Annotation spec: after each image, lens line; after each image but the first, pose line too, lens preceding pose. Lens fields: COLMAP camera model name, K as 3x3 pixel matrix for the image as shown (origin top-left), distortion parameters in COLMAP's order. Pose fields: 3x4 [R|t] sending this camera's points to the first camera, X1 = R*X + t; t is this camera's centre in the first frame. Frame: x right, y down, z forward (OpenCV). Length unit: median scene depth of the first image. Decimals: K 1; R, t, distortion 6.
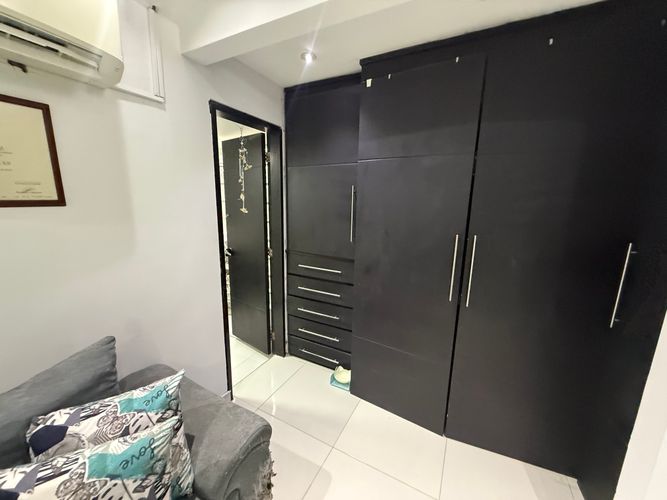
lens RADIAL K [[265.3, 0, 333.1], [0, 265.3, 250.4], [0, 0, 1]] dist [0.001090, -0.000121]
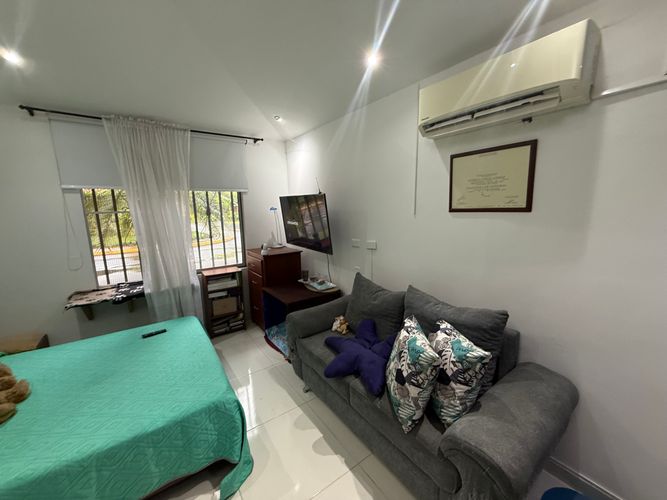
lens RADIAL K [[265.3, 0, 332.0], [0, 265.3, 251.2], [0, 0, 1]] dist [0.001090, -0.000121]
pose [[-0.443961, 0.139089, -0.885185, 0.733625], [-0.166616, 0.957836, 0.234071, -0.138378], [0.880419, 0.251405, -0.402068, 0.782534]]
